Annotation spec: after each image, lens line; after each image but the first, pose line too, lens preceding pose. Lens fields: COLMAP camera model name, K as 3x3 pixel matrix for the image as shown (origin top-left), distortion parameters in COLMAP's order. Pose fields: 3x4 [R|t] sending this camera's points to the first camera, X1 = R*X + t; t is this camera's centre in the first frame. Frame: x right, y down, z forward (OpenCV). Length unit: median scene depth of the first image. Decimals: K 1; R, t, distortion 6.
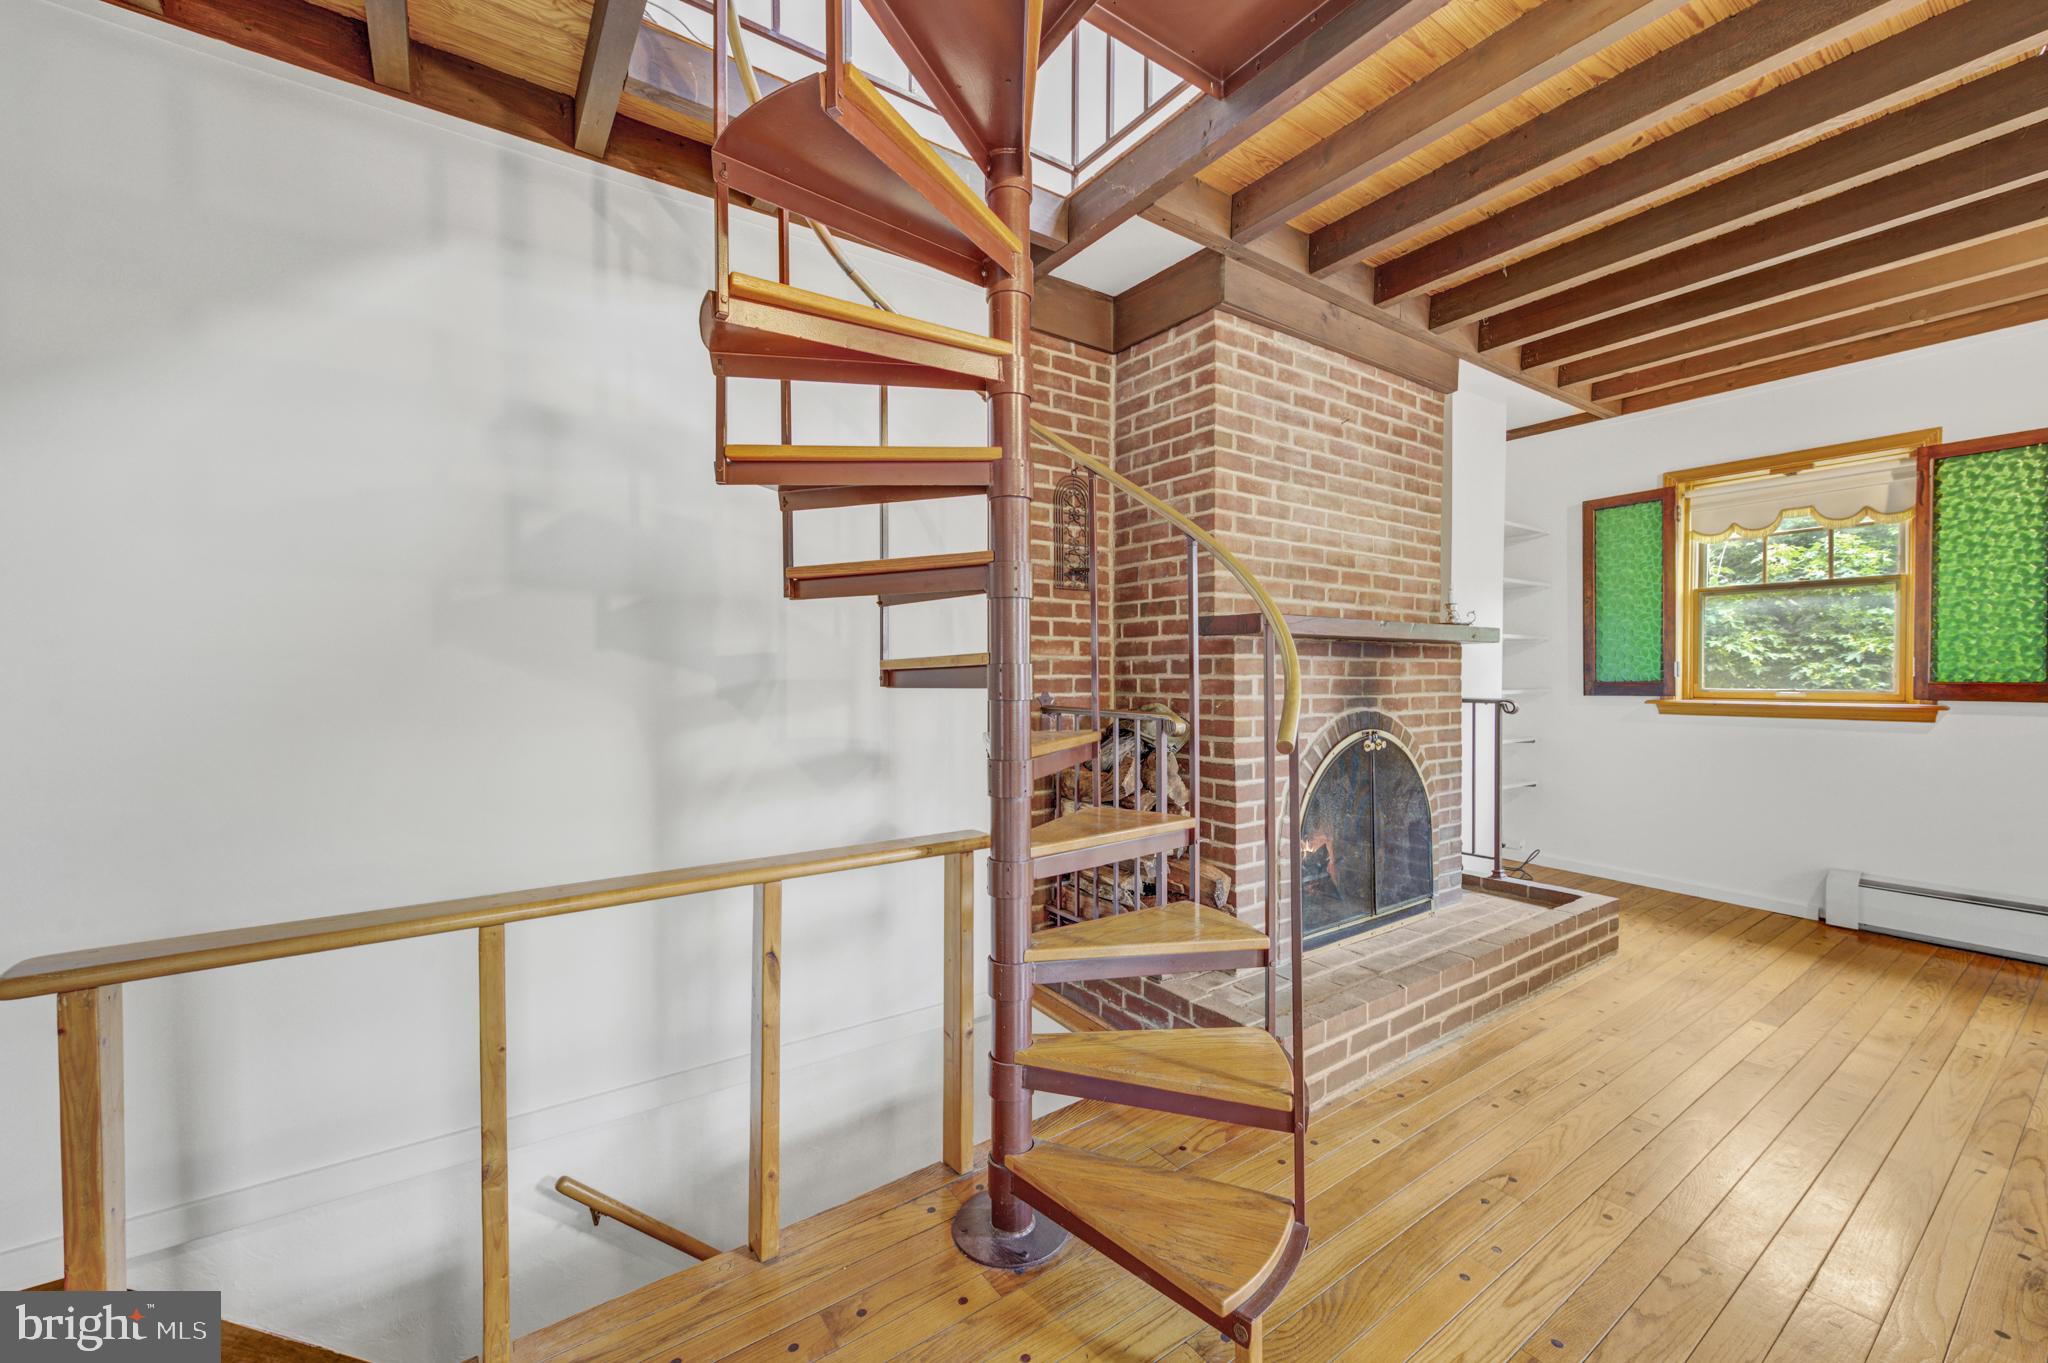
lens RADIAL K [[827.0, 0, 1037.8], [0, 827.0, 682.6], [0, 0, 1]] dist [0.008622, -0.006469]
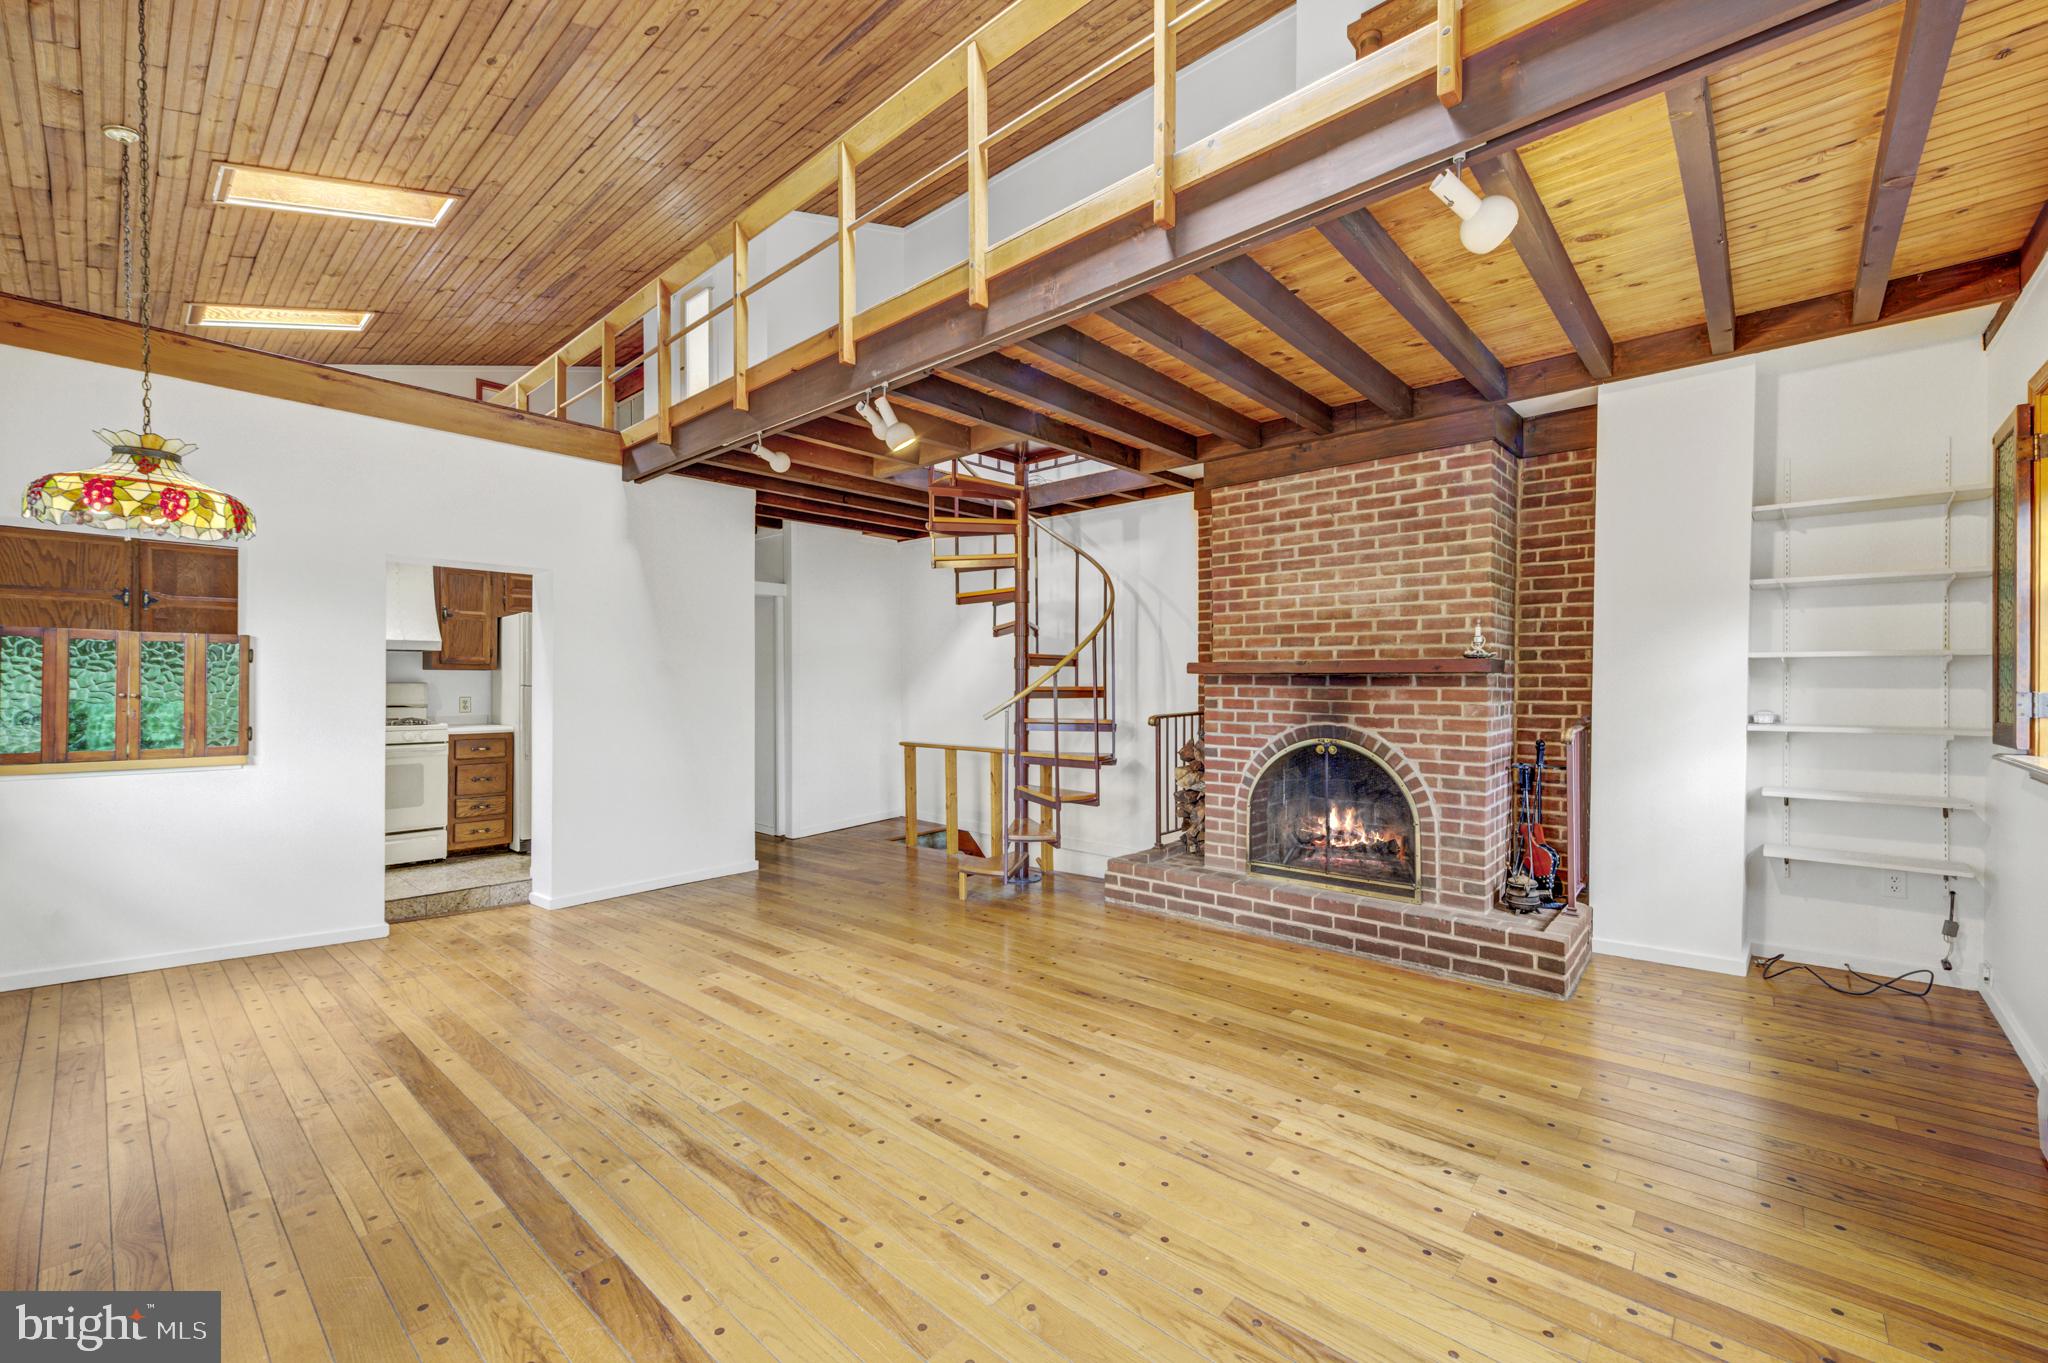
lens RADIAL K [[827.0, 0, 1034.8], [0, 827.0, 681.1], [0, 0, 1]] dist [0.008622, -0.006469]
pose [[0.226319, 0.004105, -0.974045, 1.629644], [-0.011522, 0.999932, 0.001537, -0.035145], [0.973985, 0.010875, 0.226351, 0.210058]]
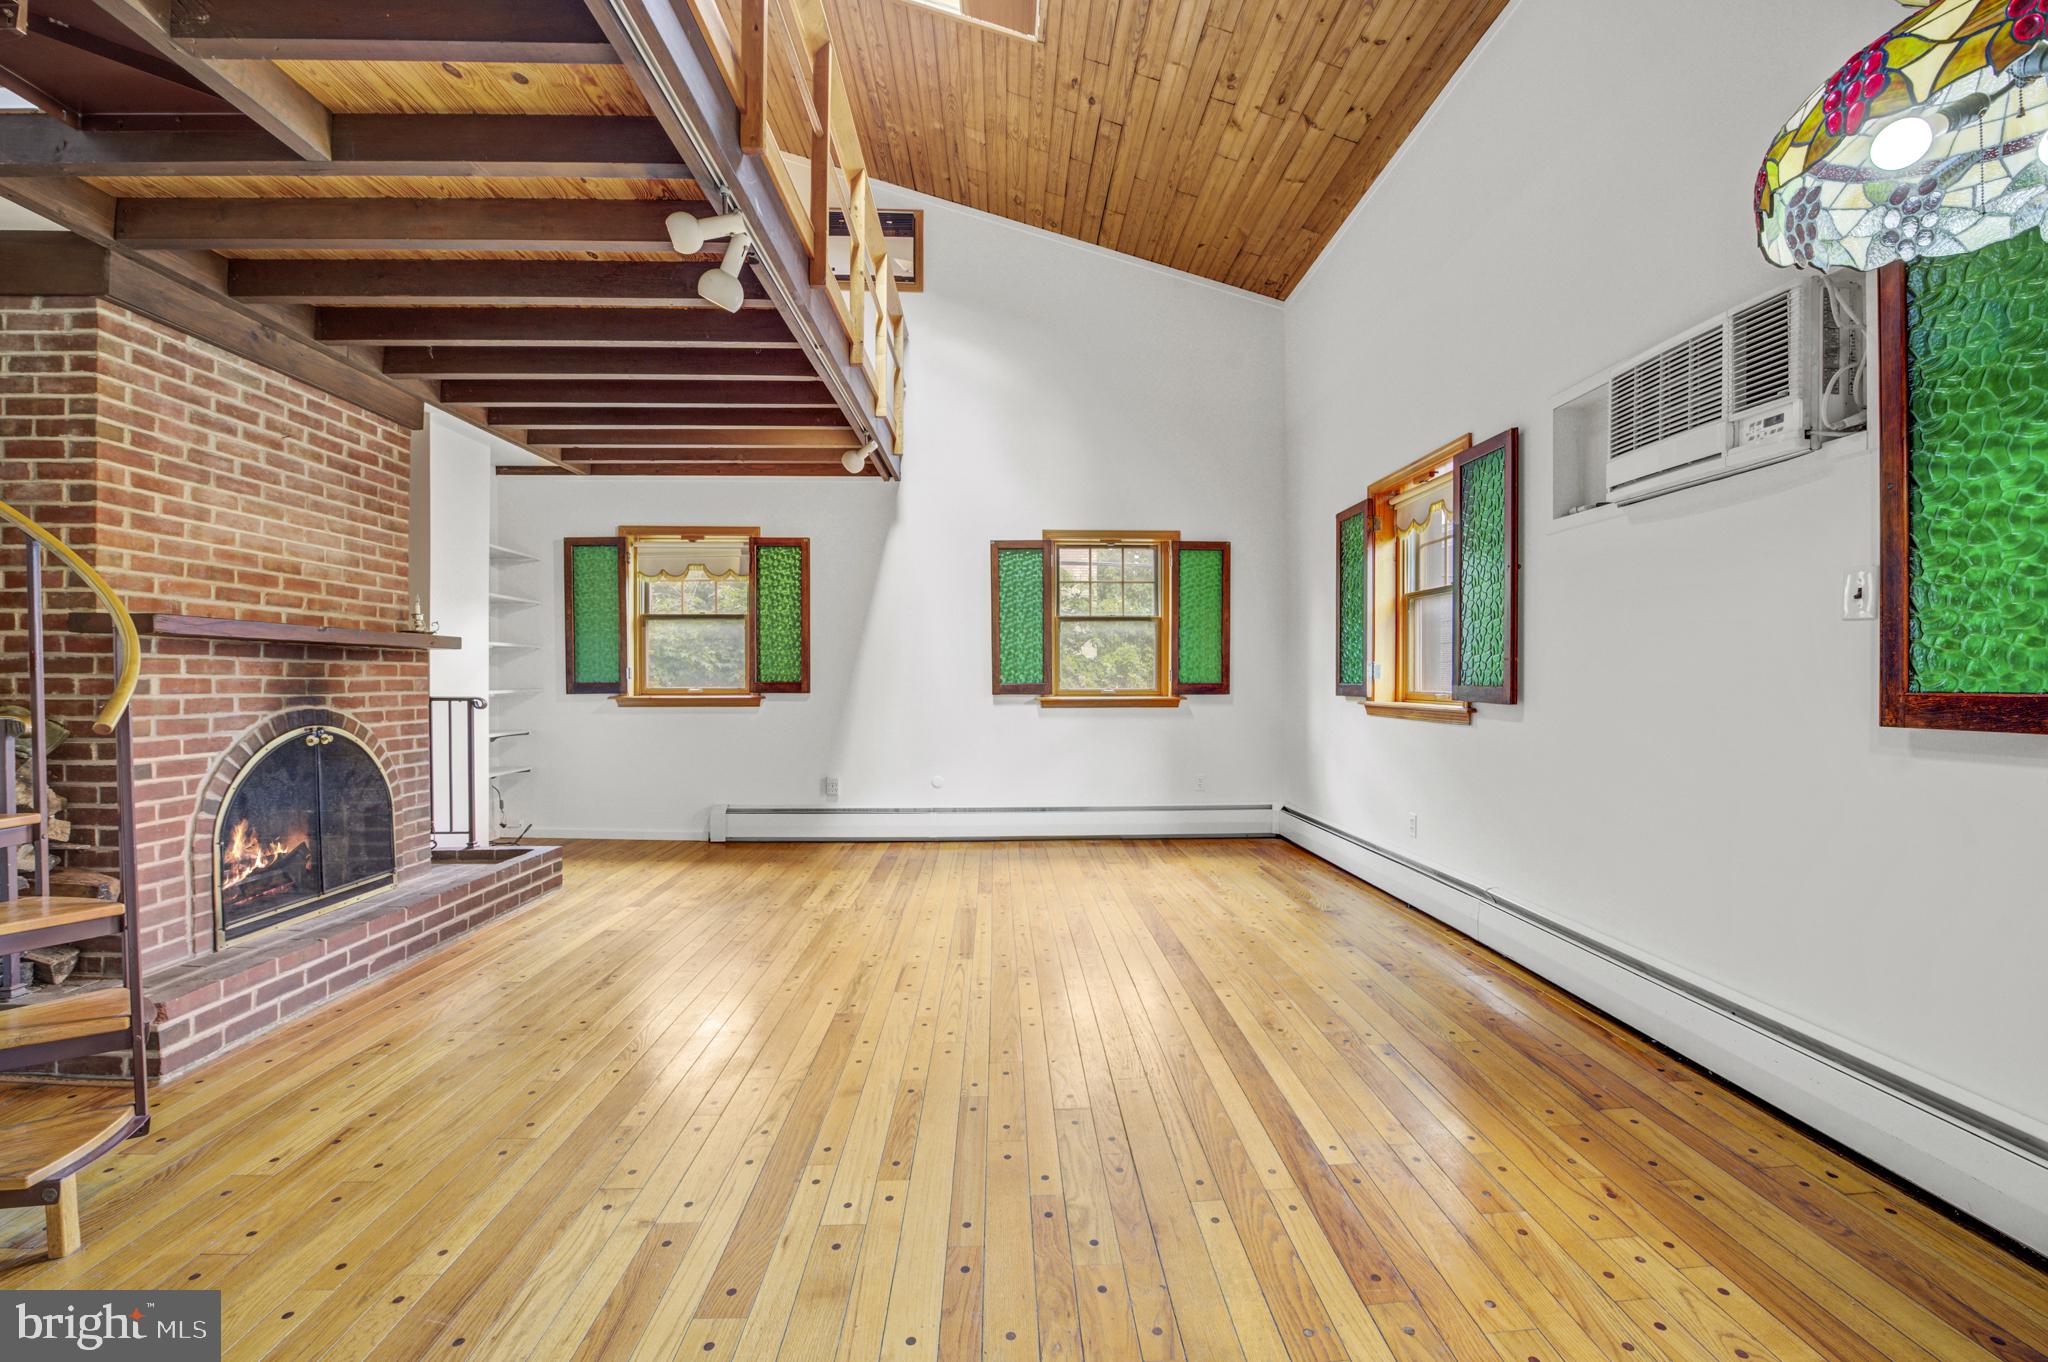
lens RADIAL K [[827.0, 0, 1033.8], [0, 827.0, 676.8], [0, 0, 1]] dist [0.008622, -0.006469]
pose [[0.545769, 0.003072, 0.837930, 0.003051], [0.007780, 0.999932, -0.008734, 0.009453], [-0.837900, 0.011286, 0.545707, -0.388567]]
